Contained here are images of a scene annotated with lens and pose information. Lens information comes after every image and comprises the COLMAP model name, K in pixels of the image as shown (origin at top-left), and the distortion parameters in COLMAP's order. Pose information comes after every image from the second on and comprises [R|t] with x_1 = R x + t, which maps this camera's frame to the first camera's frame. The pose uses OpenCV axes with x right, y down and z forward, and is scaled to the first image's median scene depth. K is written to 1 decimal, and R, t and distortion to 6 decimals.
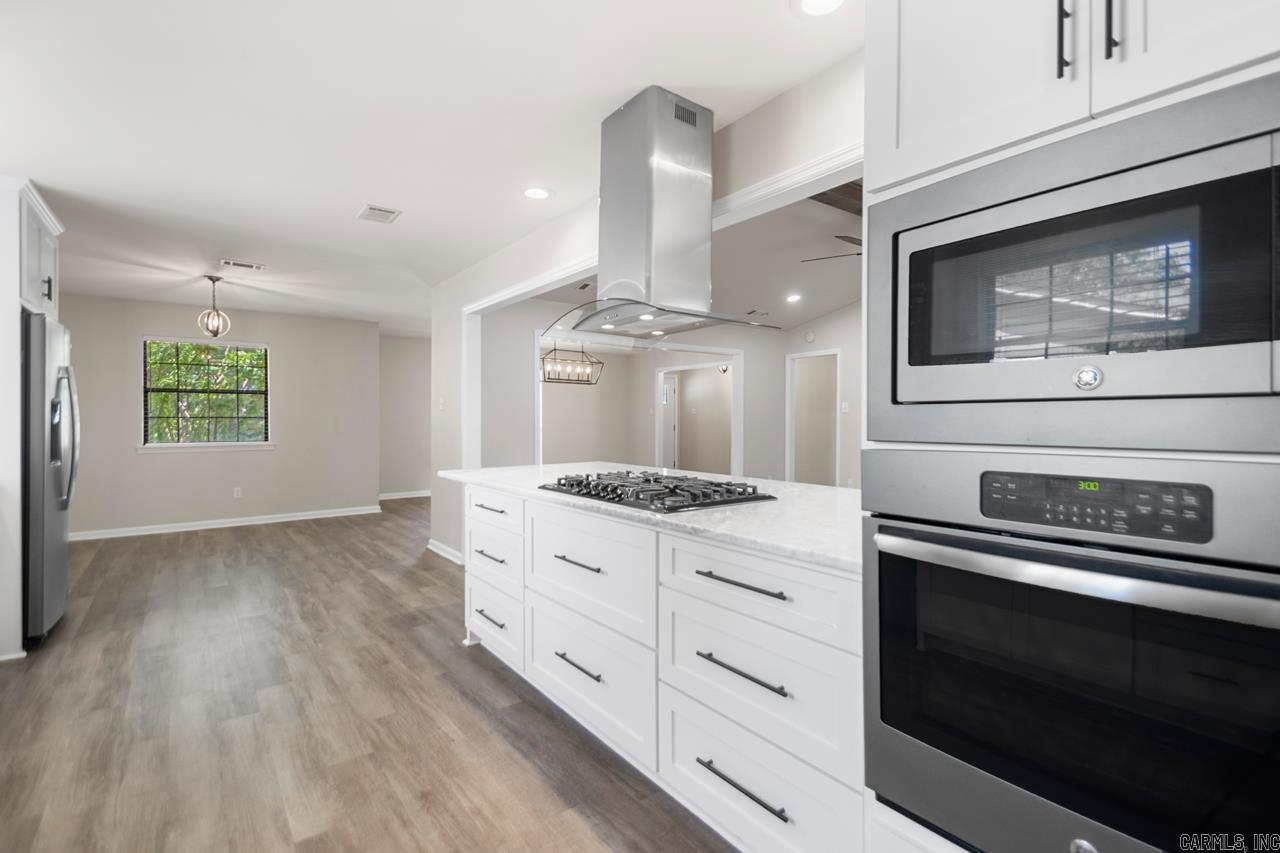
lens RADIAL K [[603.5, 0, 657.6], [0, 603.5, 418.8], [0, 0, 1]] dist [0.034319, -0.015922]
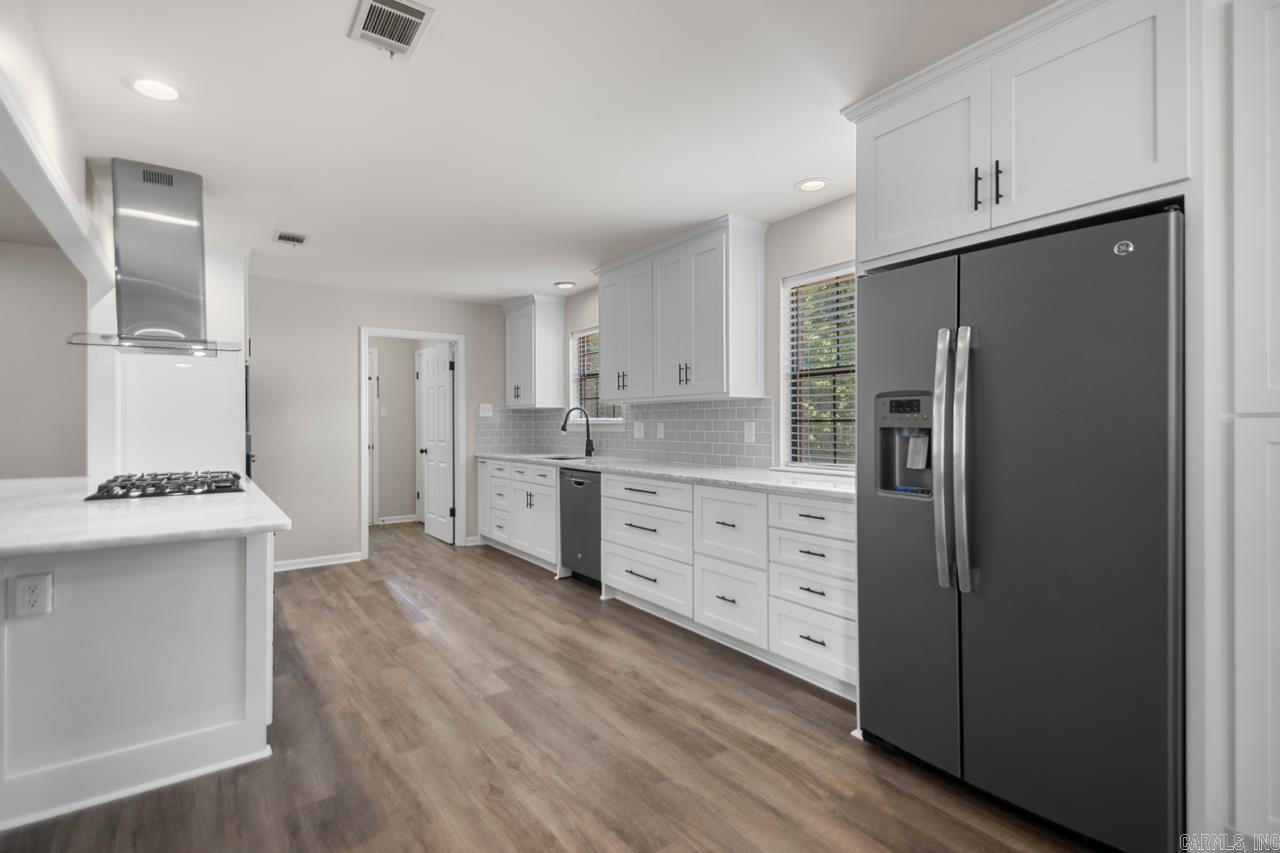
lens RADIAL K [[603.5, 0, 662.4], [0, 603.5, 425.6], [0, 0, 1]] dist [0.034319, -0.015922]
pose [[-0.999965, 0.004882, 0.006779, -0.684524], [0.004900, 0.999984, 0.002669, -0.000354], [-0.006766, 0.002702, -0.999973, 1.504944]]
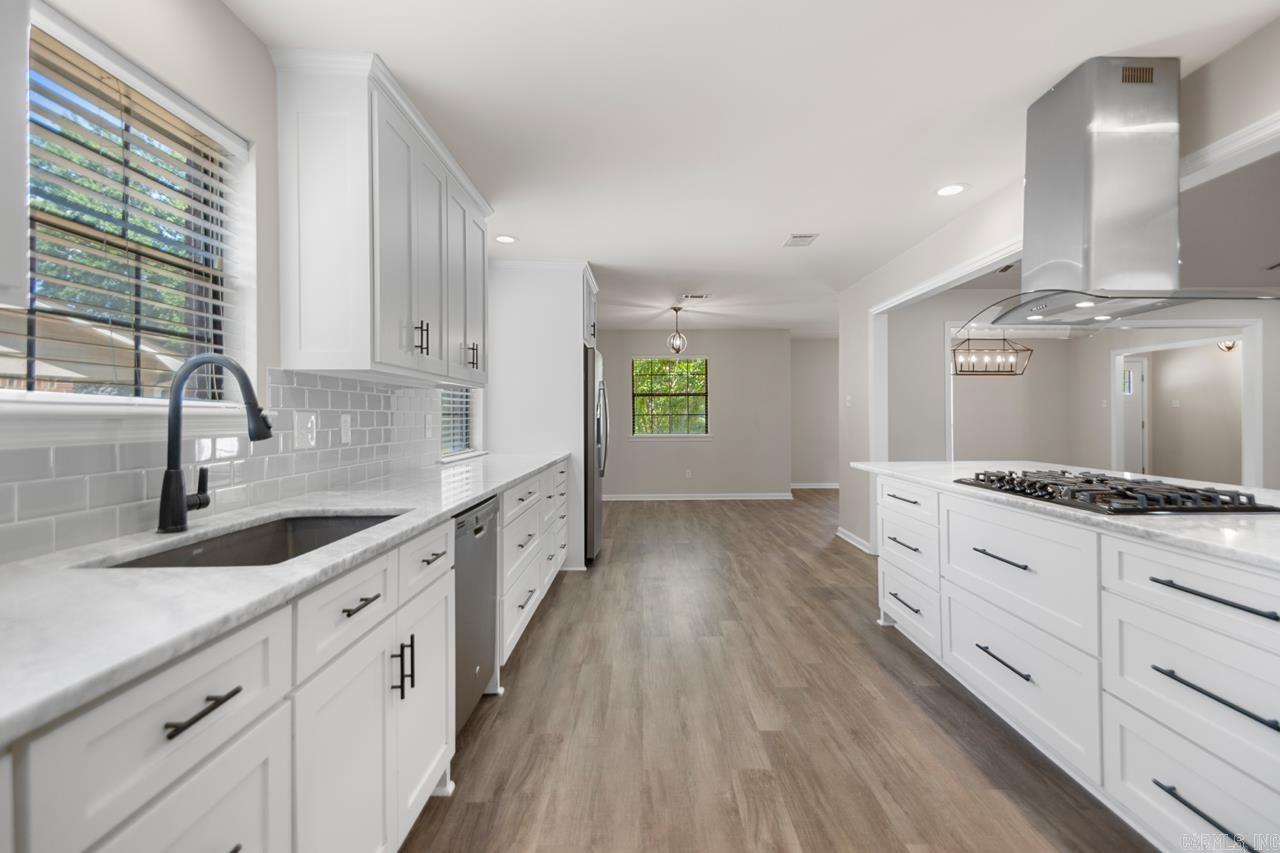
lens RADIAL K [[603.5, 0, 636.8], [0, 603.5, 412.3], [0, 0, 1]] dist [0.034319, -0.015922]
pose [[0.785953, -0.008252, -0.618231, 0.013318], [0.005585, 0.999965, -0.006248, 0.000310], [0.618261, 0.001458, 0.785972, -0.102975]]
